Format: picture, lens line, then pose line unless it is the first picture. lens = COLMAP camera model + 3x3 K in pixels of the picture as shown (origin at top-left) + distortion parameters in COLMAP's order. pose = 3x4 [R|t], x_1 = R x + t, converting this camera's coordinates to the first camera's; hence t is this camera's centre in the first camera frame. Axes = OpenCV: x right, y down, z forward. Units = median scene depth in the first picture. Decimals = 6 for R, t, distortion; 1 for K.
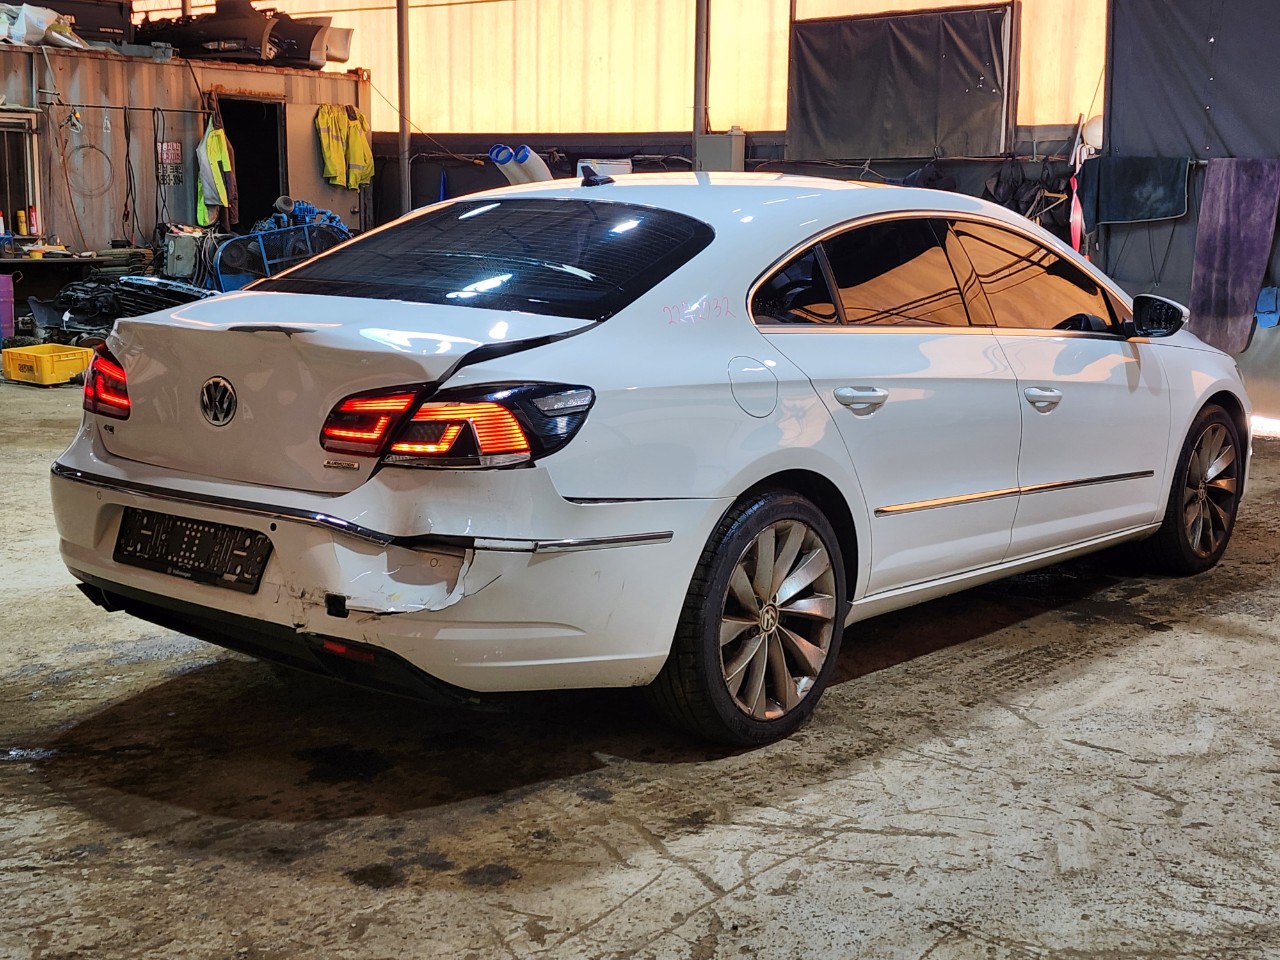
lens RADIAL K [[1691.2, 0, 652.5], [0, 1691.2, 484.7], [0, 0, 1]] dist [0.105464, 0.000000]
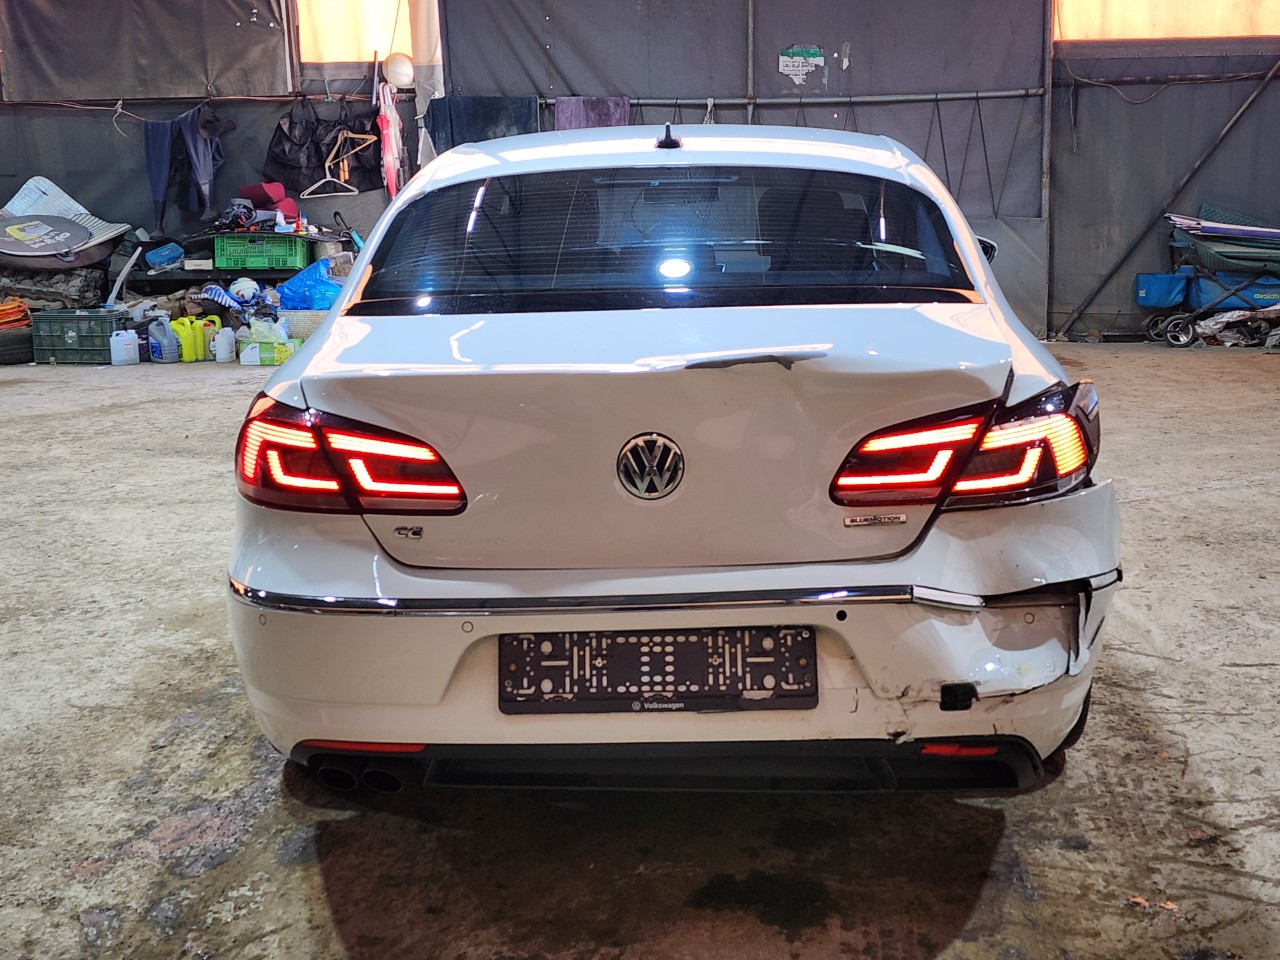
lens RADIAL K [[1691.2, 0, 646.2], [0, 1691.2, 452.9], [0, 0, 1]] dist [0.105464, 0.000000]
pose [[0.784410, -0.149804, 0.601880, -0.638486], [0.136881, 0.988279, 0.067583, -0.095814], [-0.604950, 0.029373, 0.795721, 0.383515]]
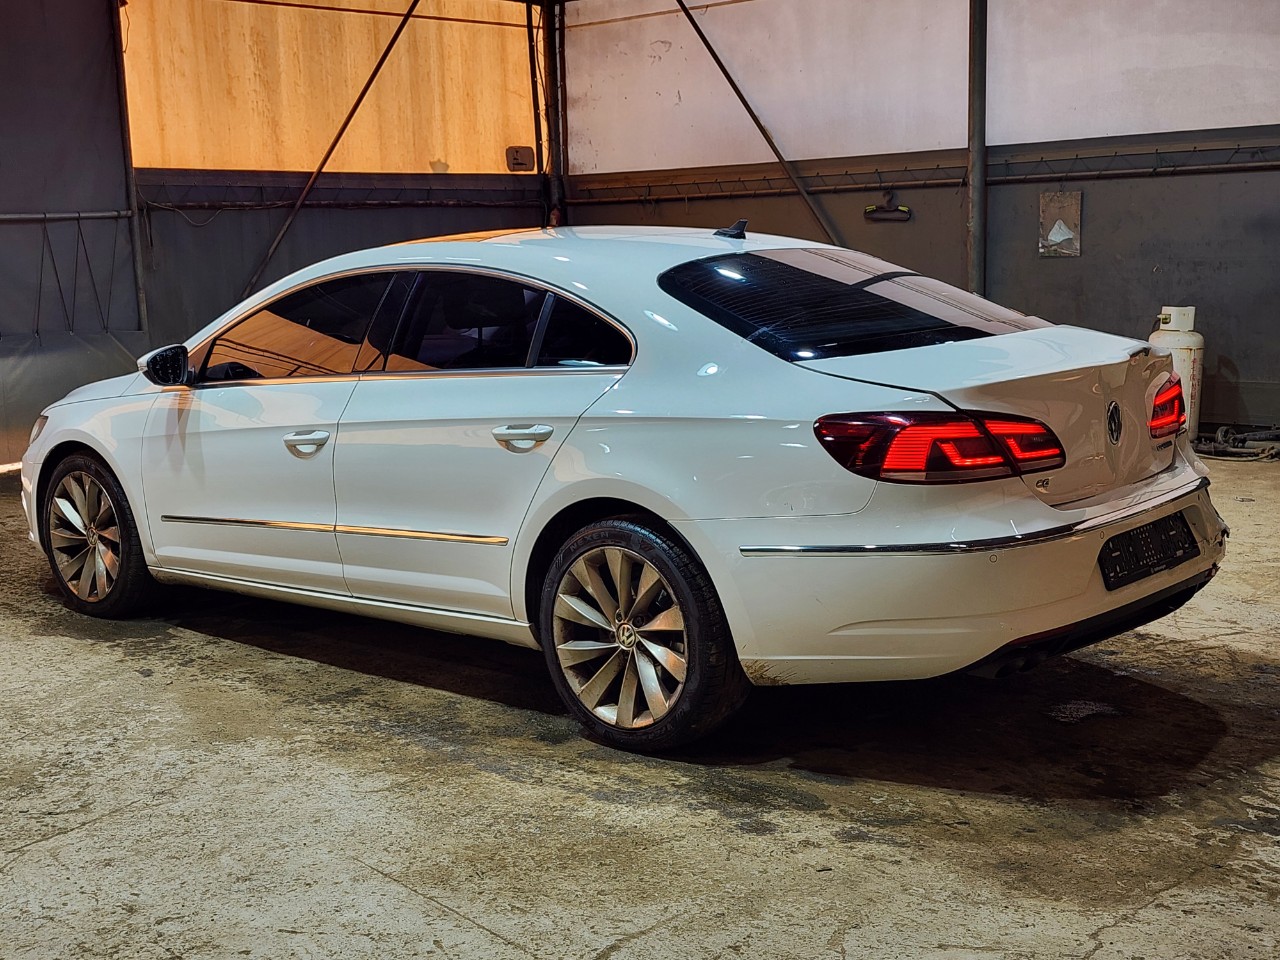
lens RADIAL K [[1691.2, 0, 645.9], [0, 1691.2, 476.2], [0, 0, 1]] dist [0.105464, 0.000000]
pose [[0.023937, -0.166740, 0.985710, -1.286820], [0.198758, 0.967103, 0.158766, -0.237988], [-0.979756, 0.192118, 0.056290, 1.146730]]
